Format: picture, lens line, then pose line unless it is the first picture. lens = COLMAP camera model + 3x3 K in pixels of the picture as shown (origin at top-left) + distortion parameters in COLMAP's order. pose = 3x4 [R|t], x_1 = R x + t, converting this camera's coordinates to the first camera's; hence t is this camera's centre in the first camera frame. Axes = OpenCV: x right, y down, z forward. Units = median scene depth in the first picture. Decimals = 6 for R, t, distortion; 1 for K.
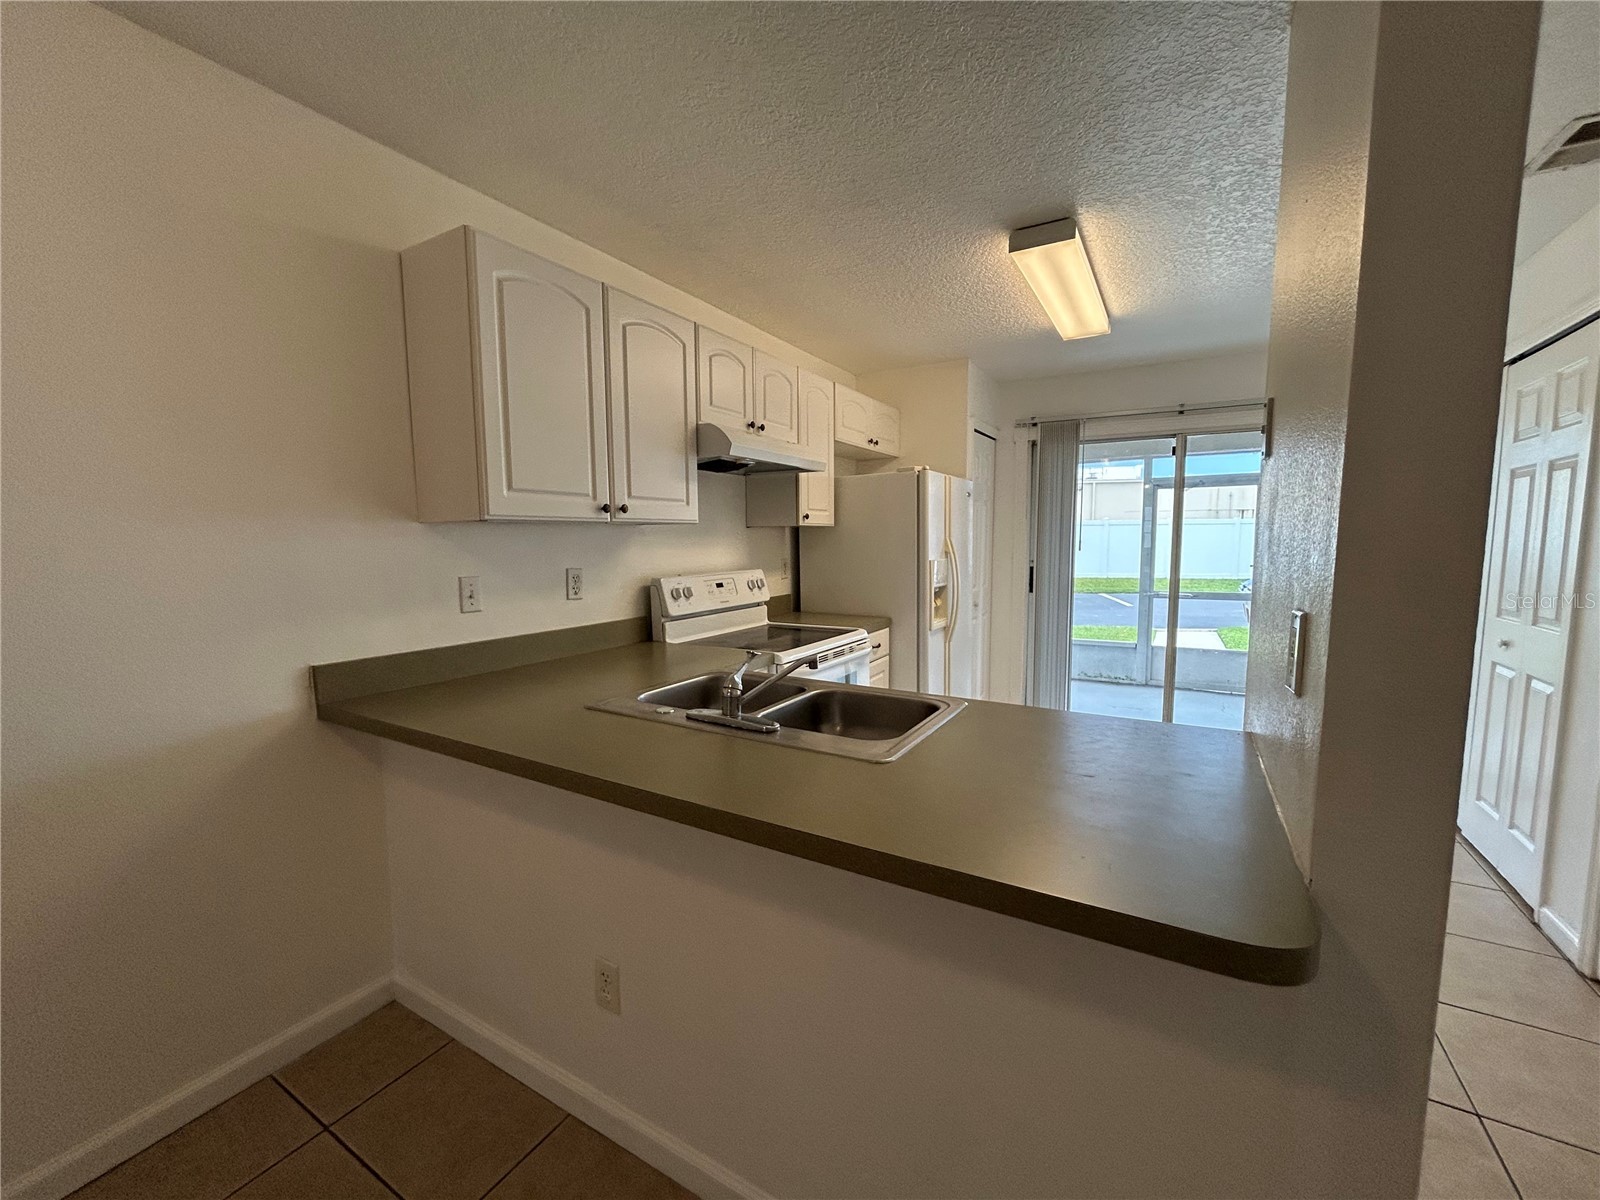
lens RADIAL K [[655.7, 0, 800.0], [0, 655.7, 600.0], [0, 0, 1]] dist [0.000365, 0.000017]
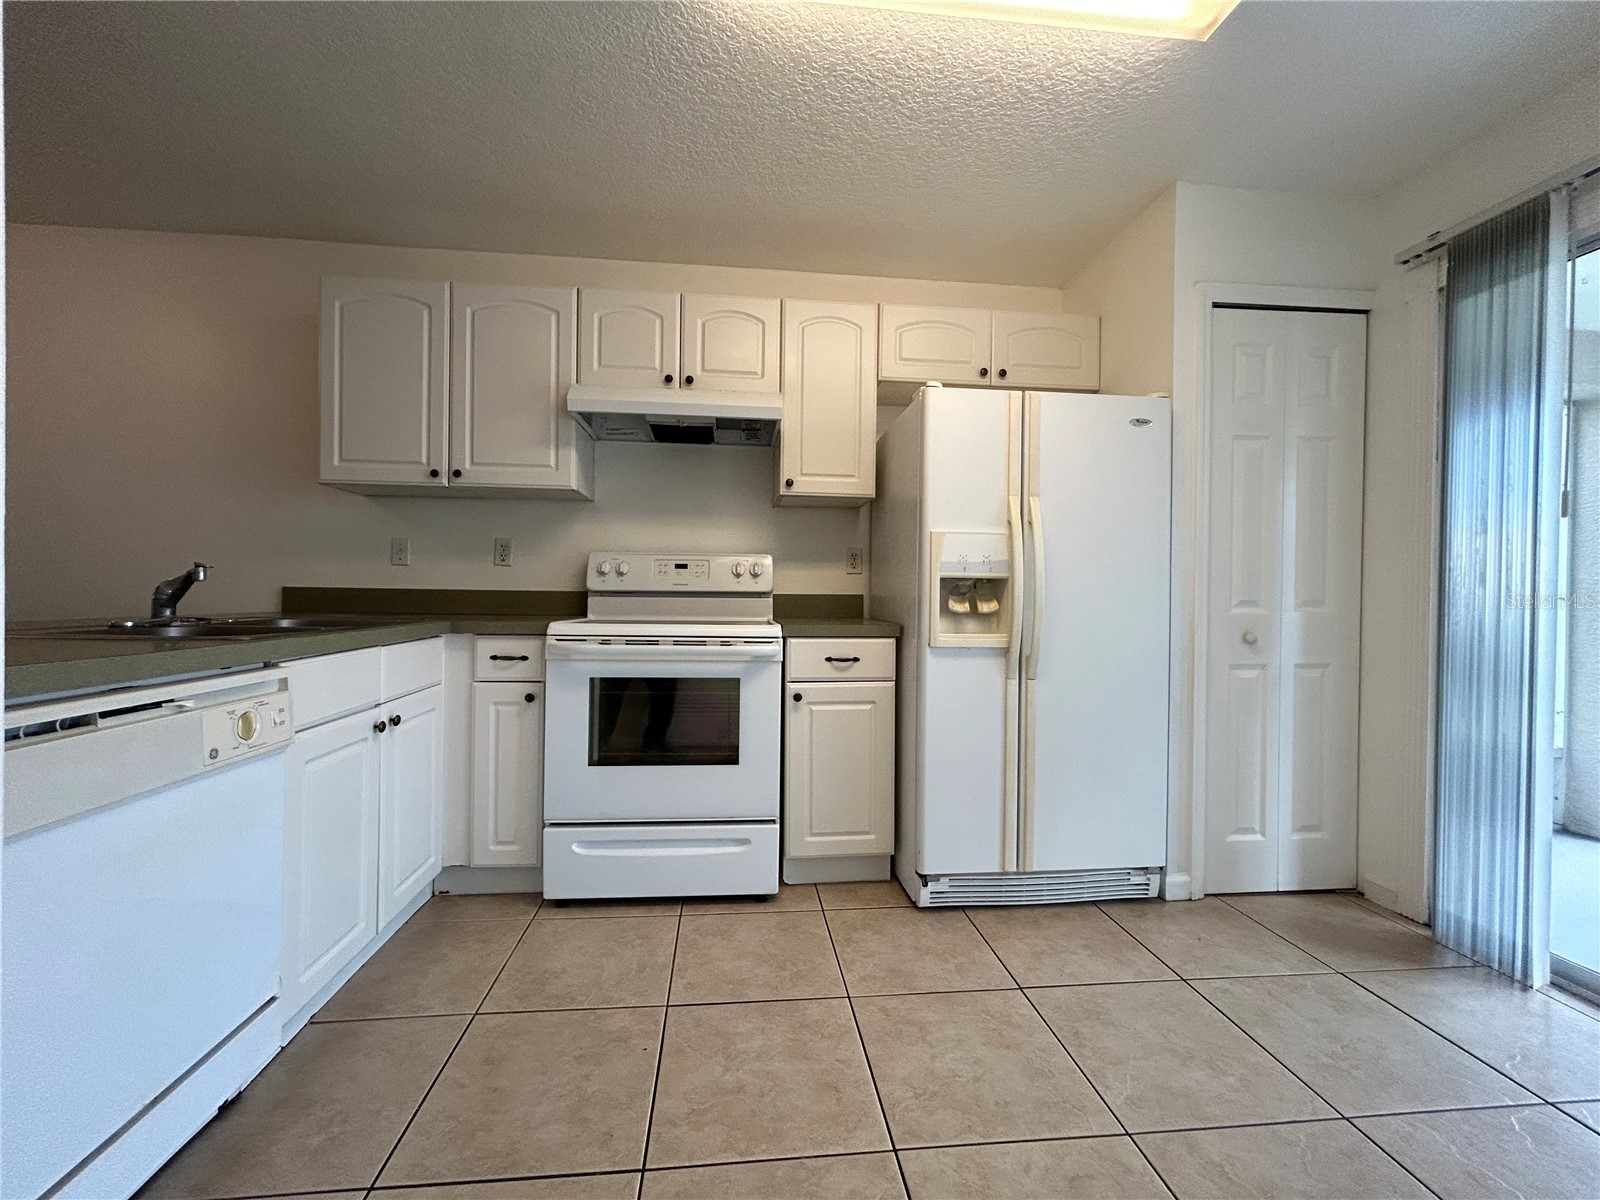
lens RADIAL K [[646.6, 0, 800.0], [0, 646.6, 600.0], [0, 0, 1]] dist [-0.000656, 0.000051]
pose [[0.589357, 0.020510, -0.807612, 0.527891], [-0.095494, 0.994438, -0.044433, 0.036176], [0.802209, 0.103309, 0.588038, 0.467483]]
